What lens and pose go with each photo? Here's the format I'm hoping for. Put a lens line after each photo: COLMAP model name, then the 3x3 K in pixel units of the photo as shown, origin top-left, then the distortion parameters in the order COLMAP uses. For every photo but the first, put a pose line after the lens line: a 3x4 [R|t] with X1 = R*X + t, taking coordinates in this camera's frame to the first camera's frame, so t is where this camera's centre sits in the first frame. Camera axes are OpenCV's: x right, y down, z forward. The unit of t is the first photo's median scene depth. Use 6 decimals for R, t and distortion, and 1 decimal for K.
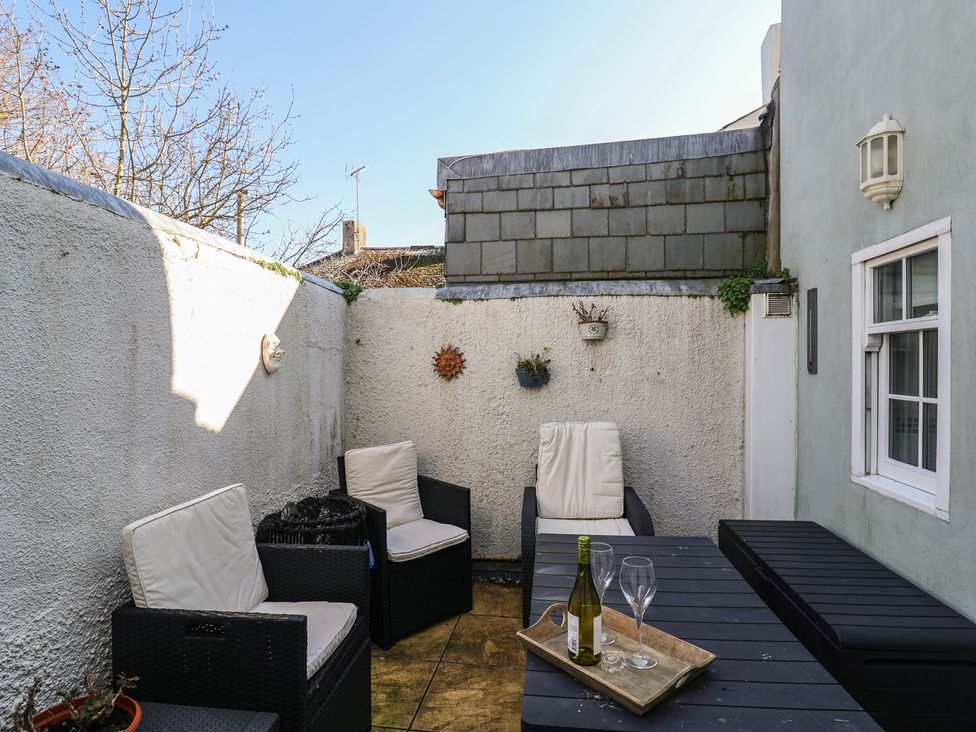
lens RADIAL K [[506.8, 0, 488.0], [0, 506.8, 366.0], [0, 0, 1]] dist [0.002575, -0.016889]
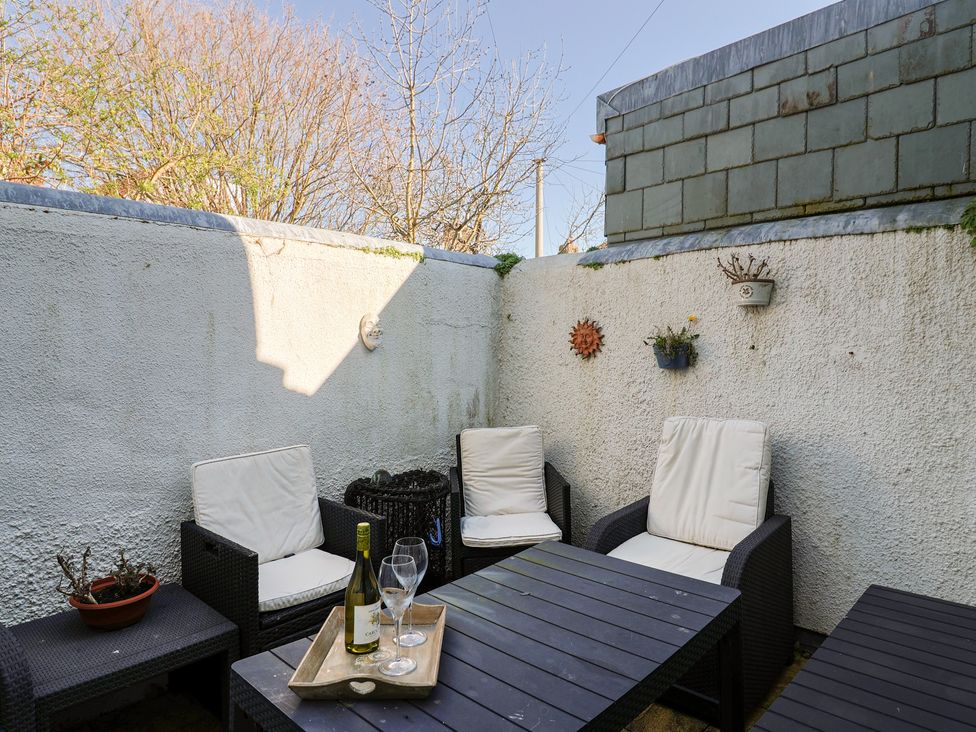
lens RADIAL K [[599.8, 0, 499.9], [0, 599.8, 365.5], [0, 0, 1]] dist [0.000671, -0.012649]
pose [[0.800777, 0.020877, -0.598599, 0.423770], [0.003114, 0.999234, 0.039016, -0.001808], [0.598955, -0.033107, 0.800098, 0.102263]]
